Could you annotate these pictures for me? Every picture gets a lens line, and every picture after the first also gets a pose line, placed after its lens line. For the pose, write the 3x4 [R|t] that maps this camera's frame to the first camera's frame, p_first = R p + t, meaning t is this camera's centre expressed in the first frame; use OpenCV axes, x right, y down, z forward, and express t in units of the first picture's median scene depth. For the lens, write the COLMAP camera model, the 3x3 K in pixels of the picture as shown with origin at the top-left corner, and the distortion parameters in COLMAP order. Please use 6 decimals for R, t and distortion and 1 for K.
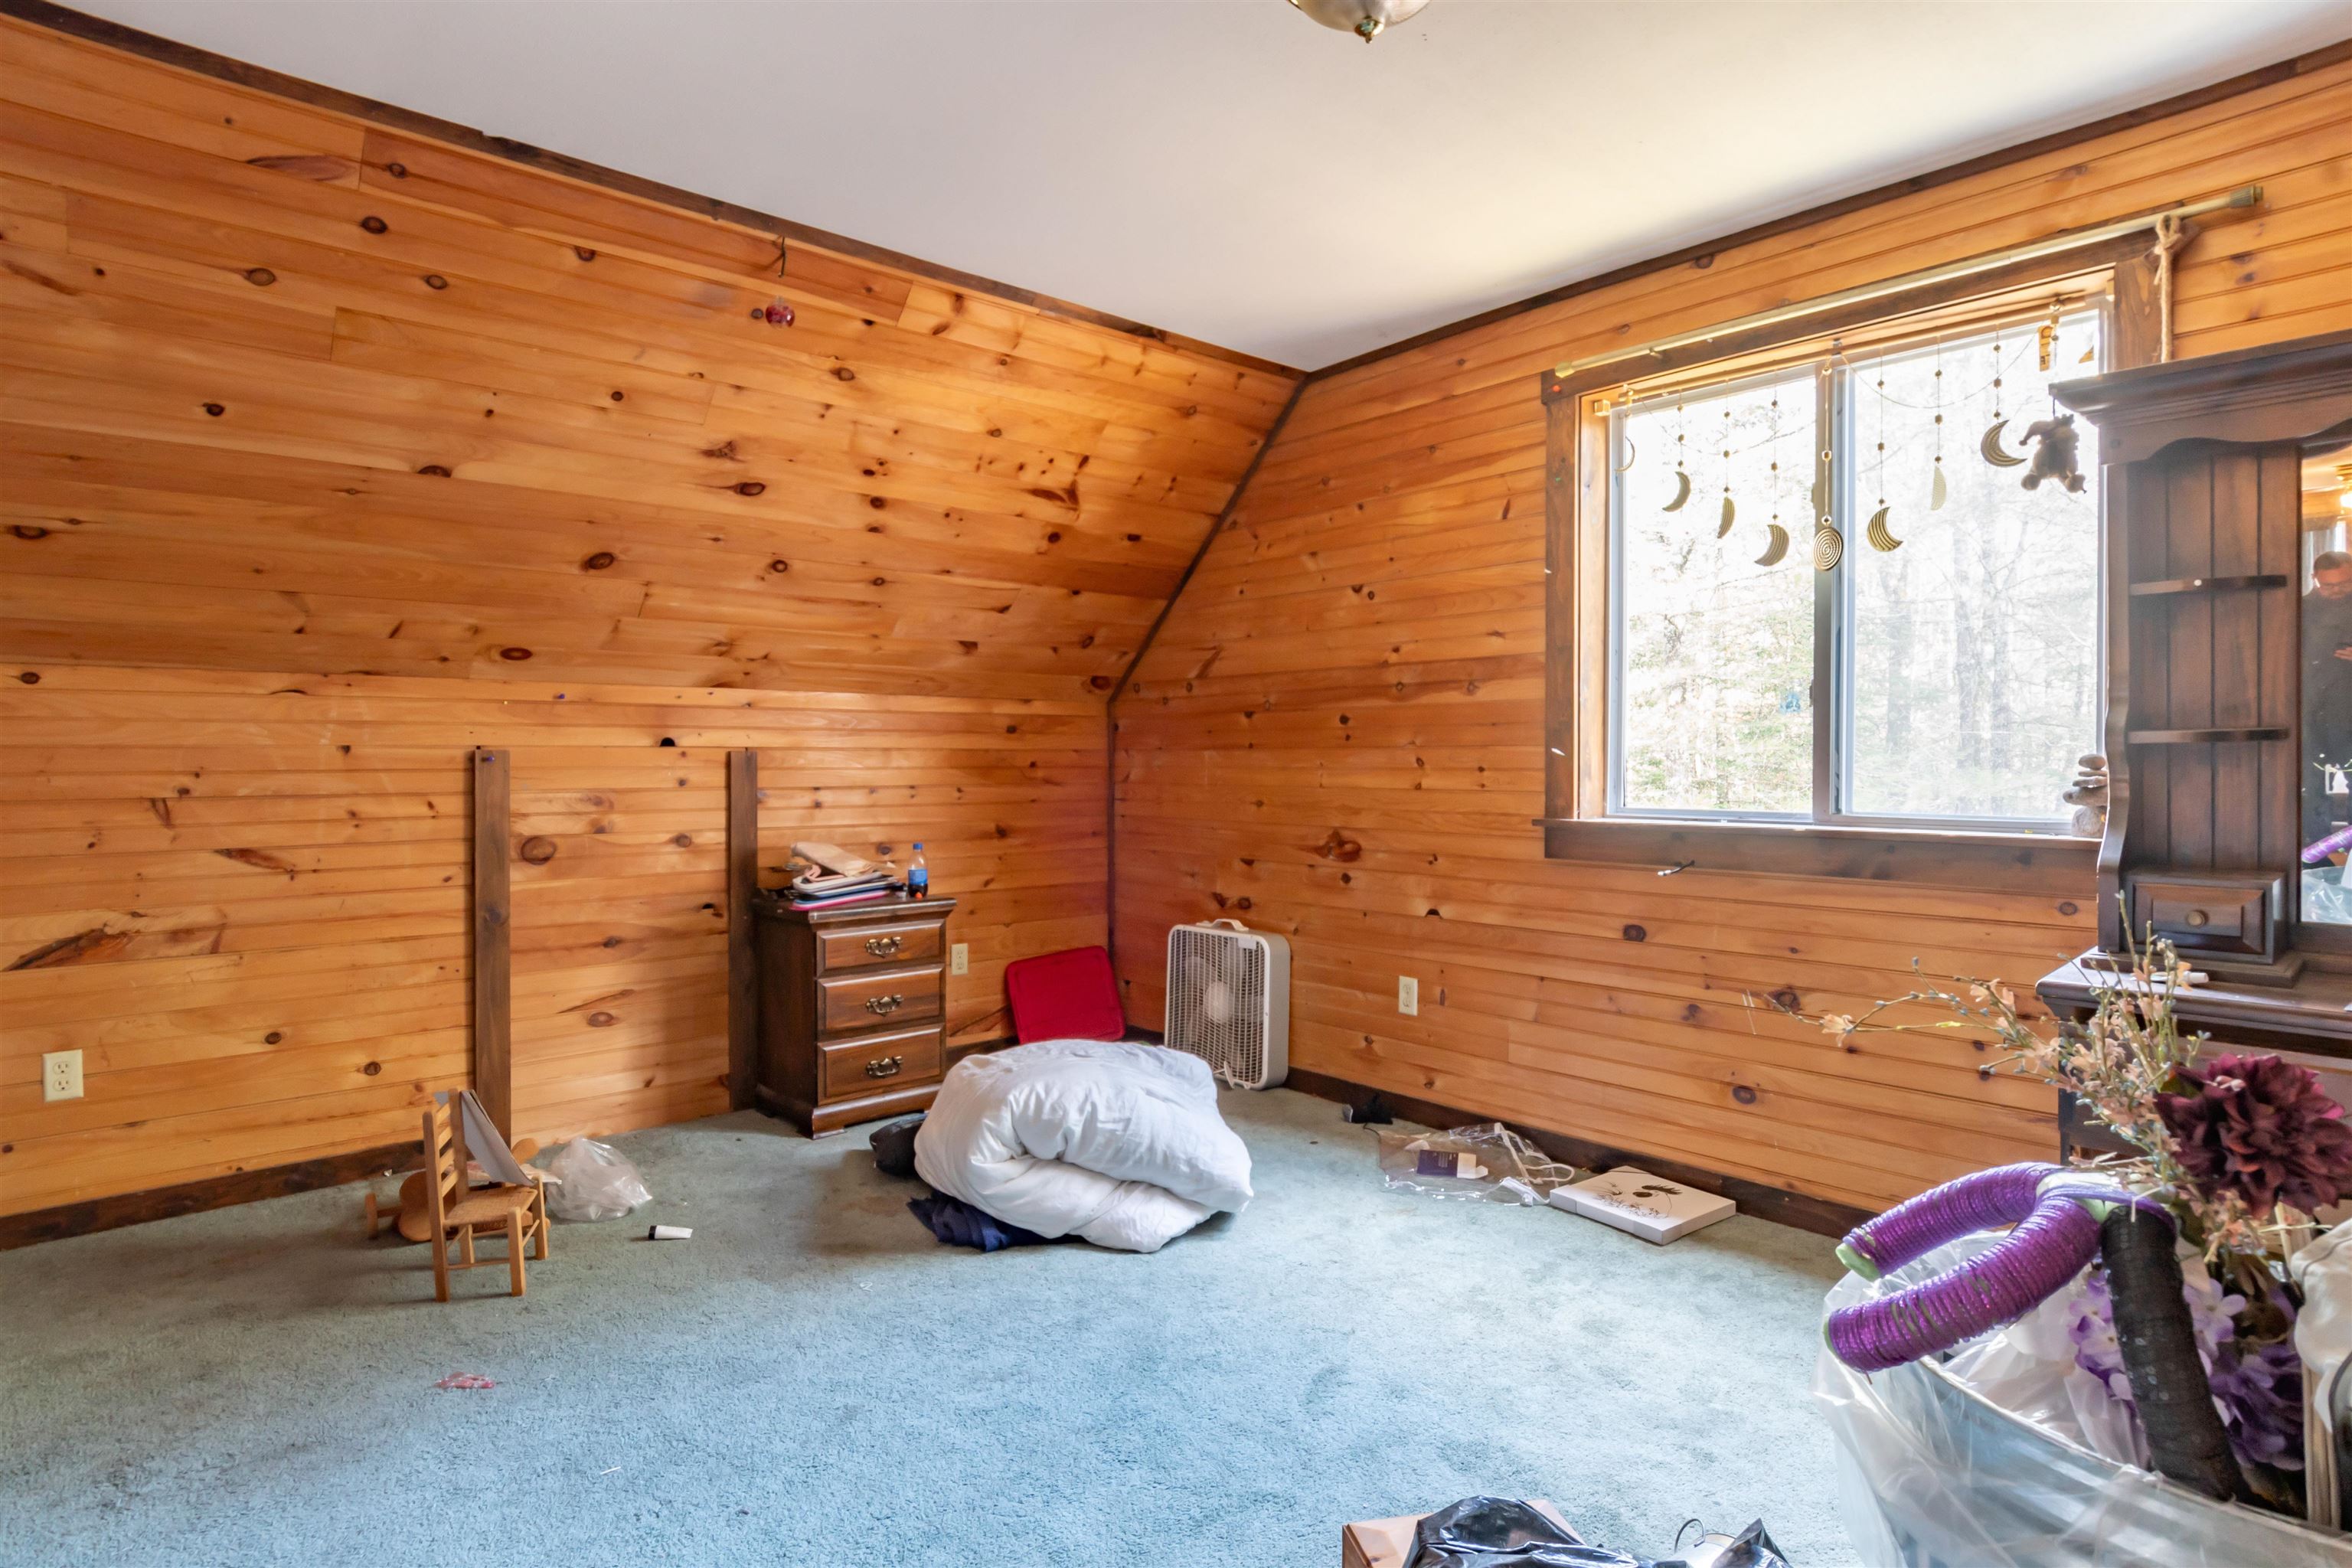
lens RADIAL K [[1269.7, 0, 1119.1], [0, 1269.7, 776.3], [0, 0, 1]] dist [-0.000539, -0.011821]
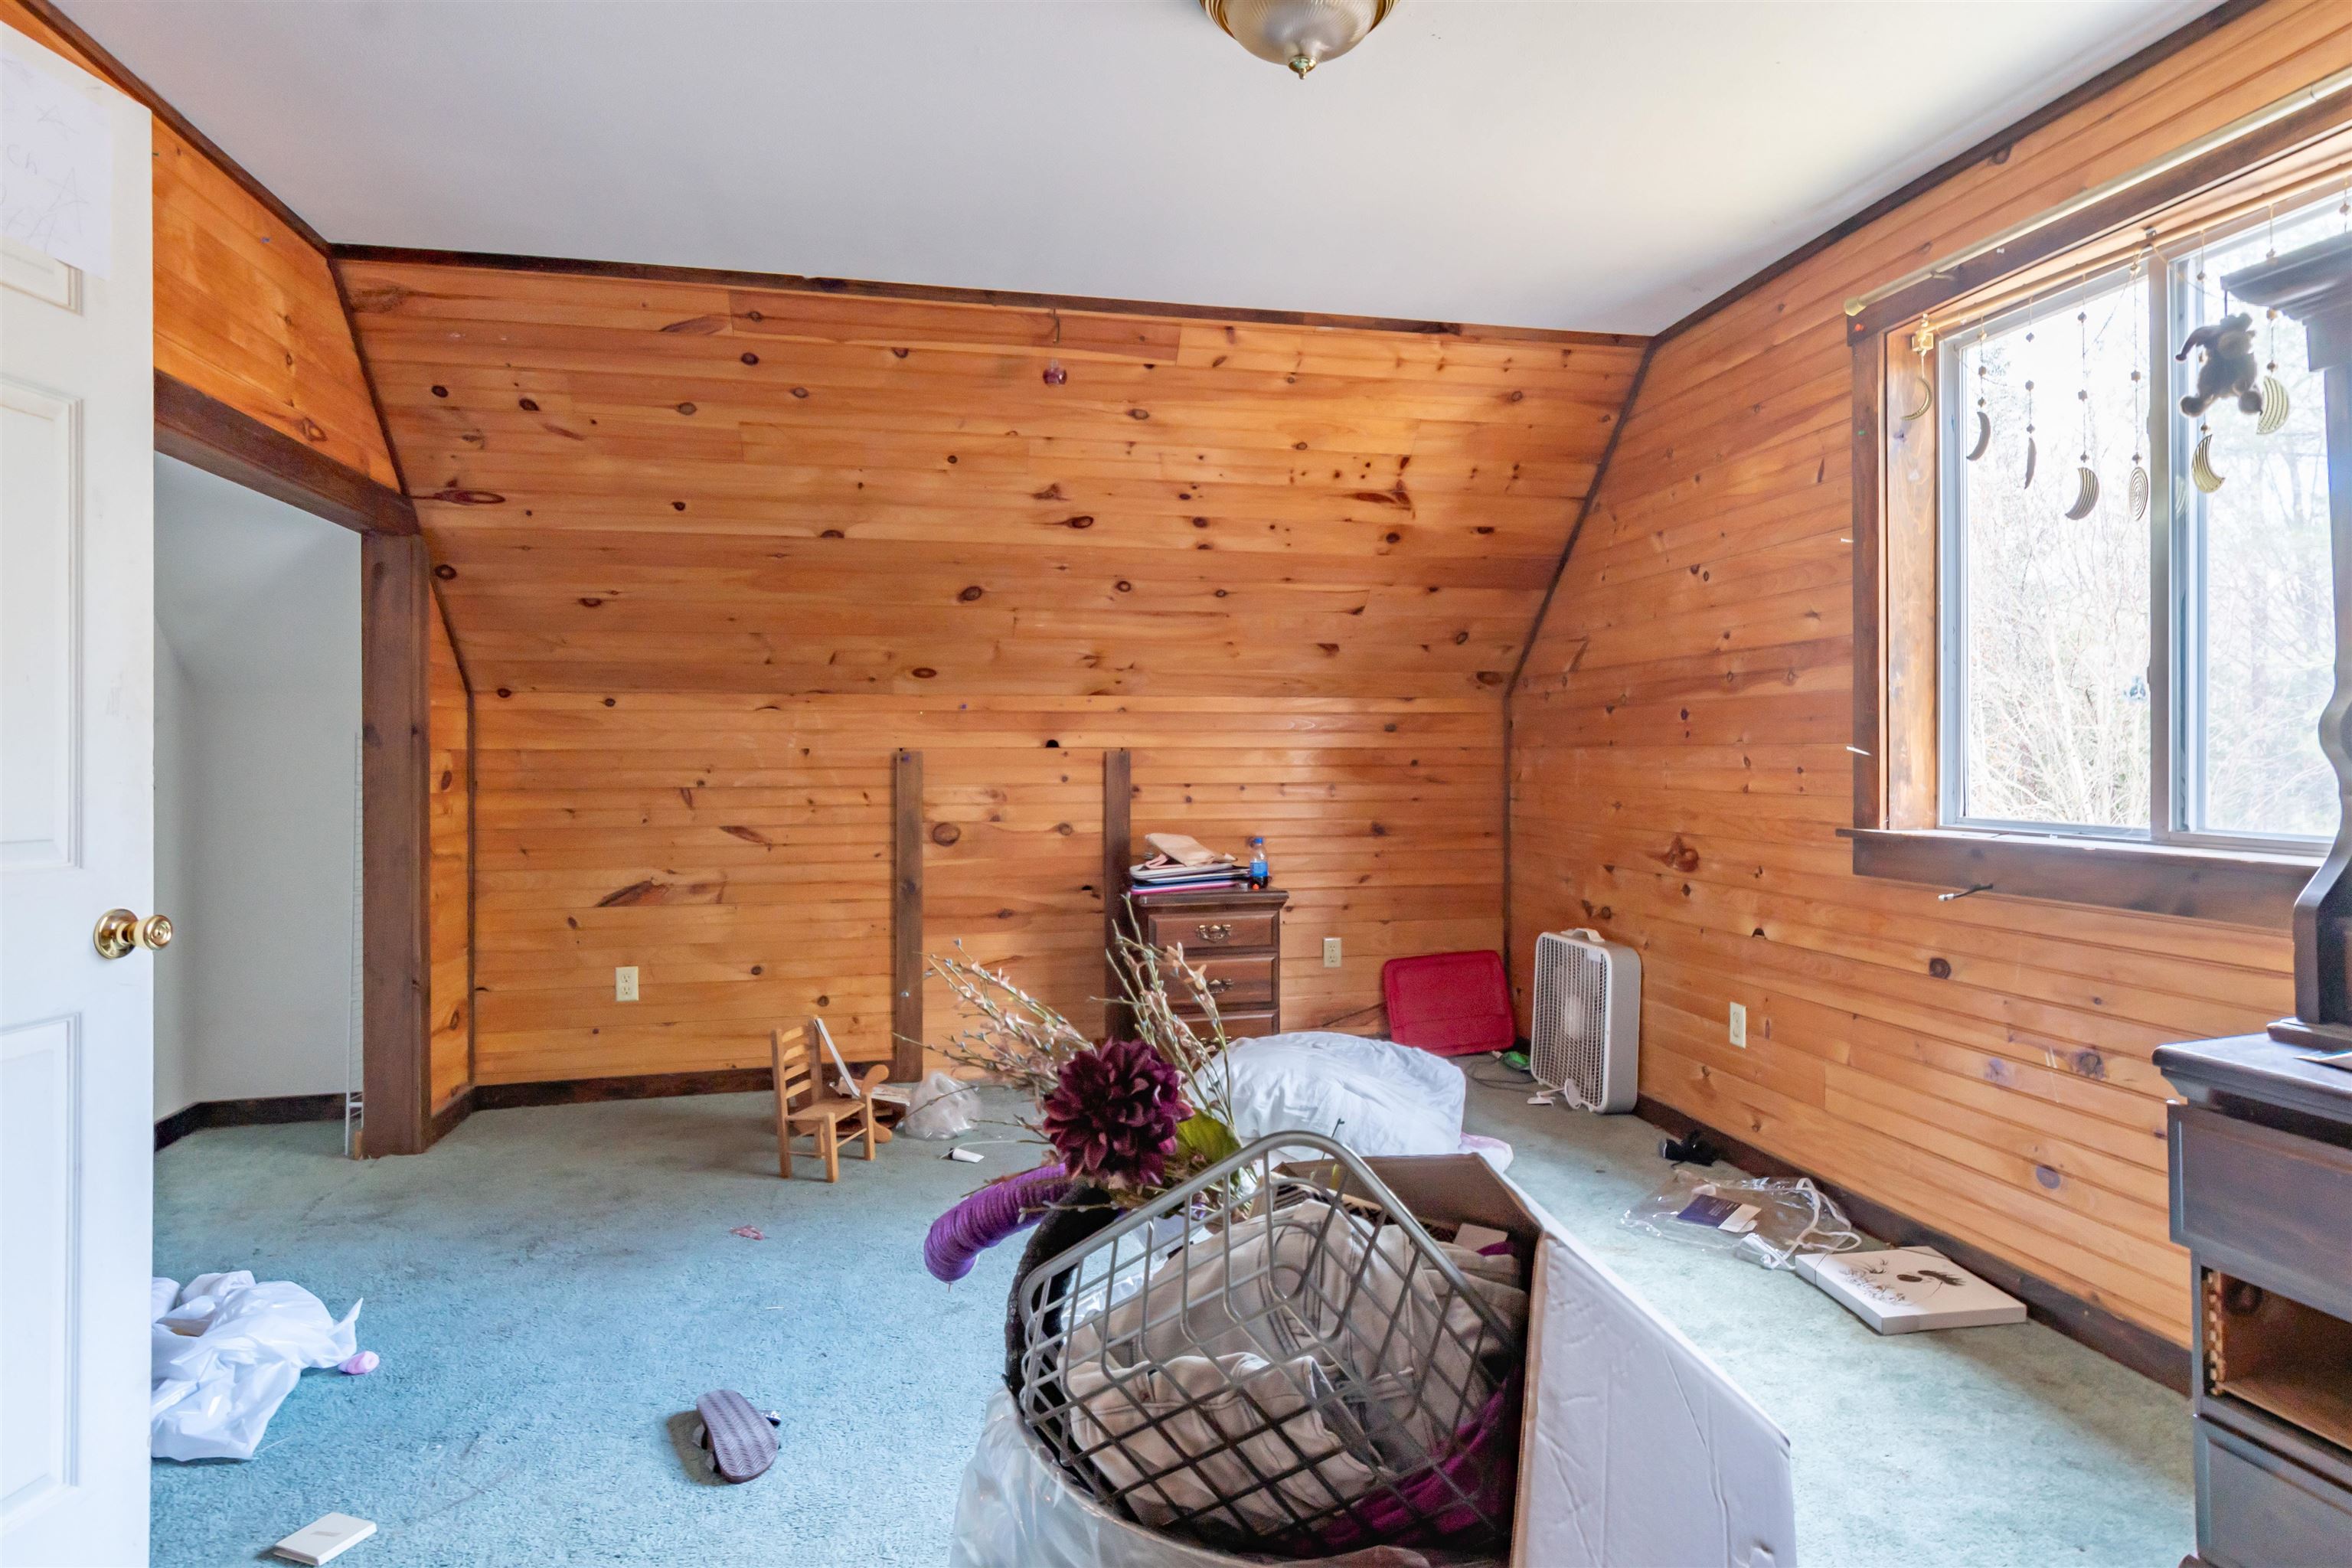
lens RADIAL K [[1314.3, 0, 1175.9], [0, 1314.3, 760.1], [0, 0, 1]] dist [0.002521, -0.030238]
pose [[0.877786, 0.000520, -0.479053, 0.358215], [-0.004355, 0.999967, -0.006895, -0.004881], [0.479033, 0.008139, 0.877759, 0.004403]]
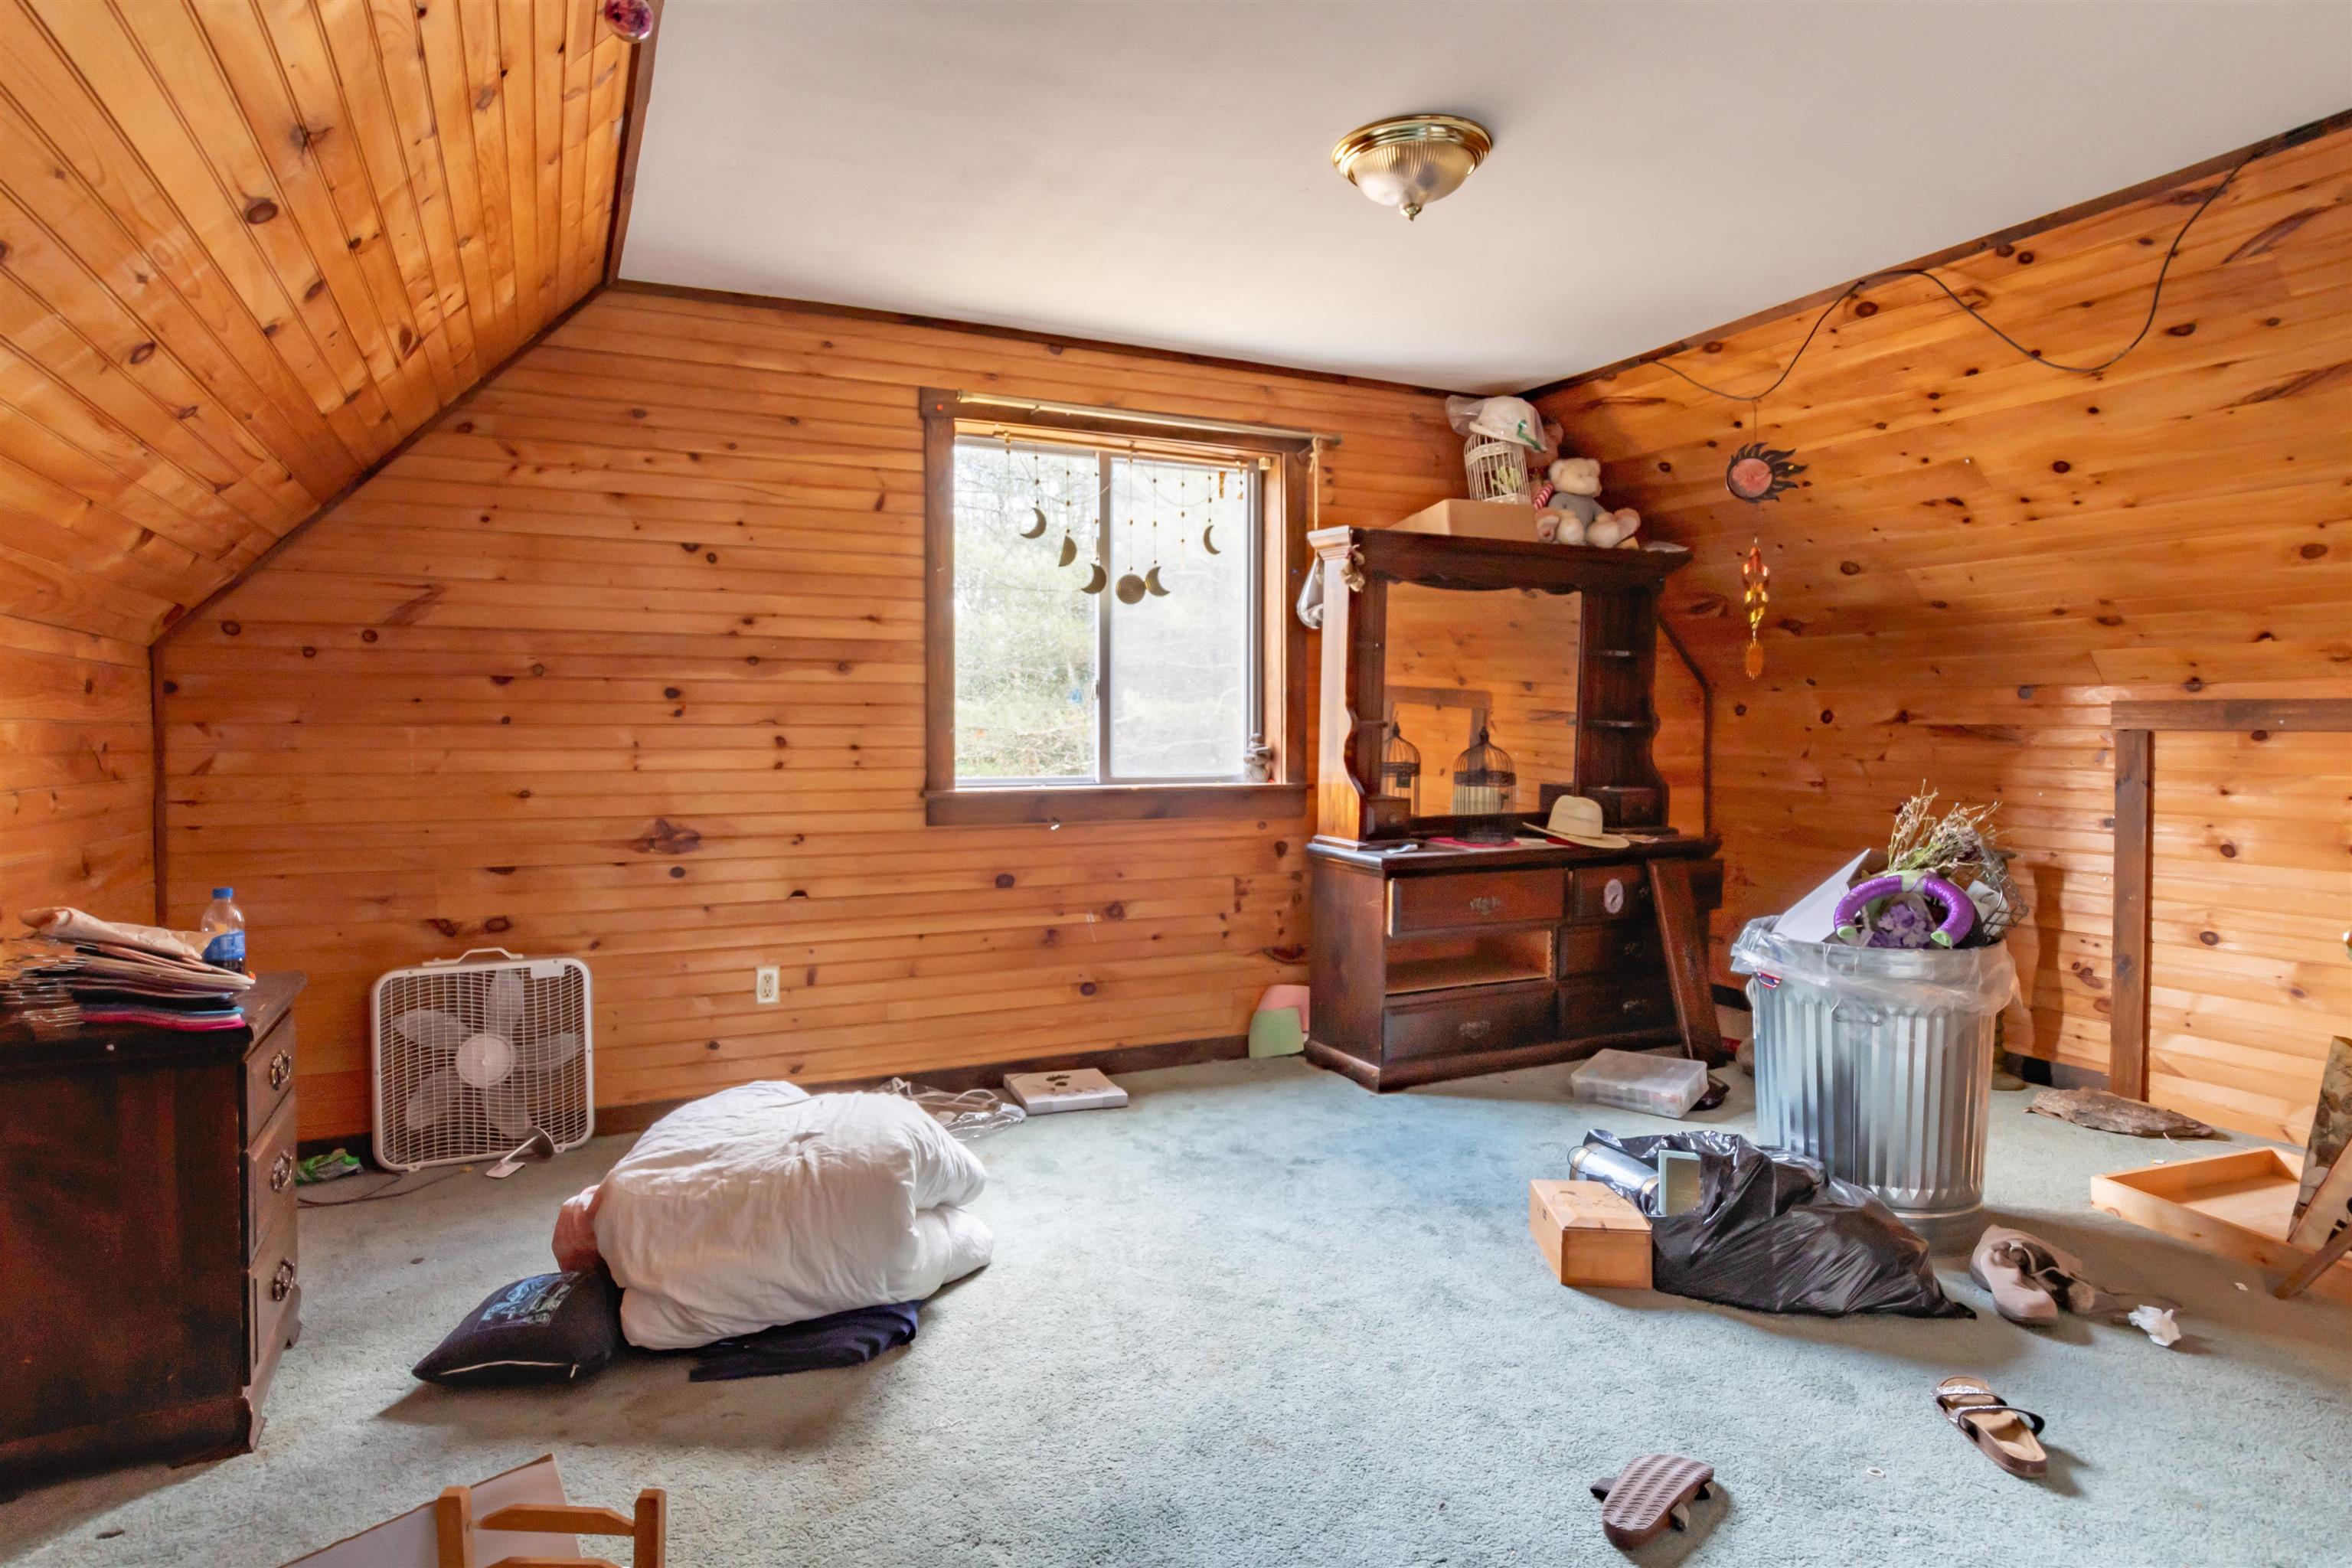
lens RADIAL K [[1285.8, 0, 1163.4], [0, 1285.8, 769.9], [0, 0, 1]] dist [-0.000472, -0.003184]
pose [[0.243101, -0.025615, 0.969663, -0.706832], [0.012640, 0.999650, 0.023238, -0.009087], [-0.969919, 0.006608, 0.243340, 0.526121]]
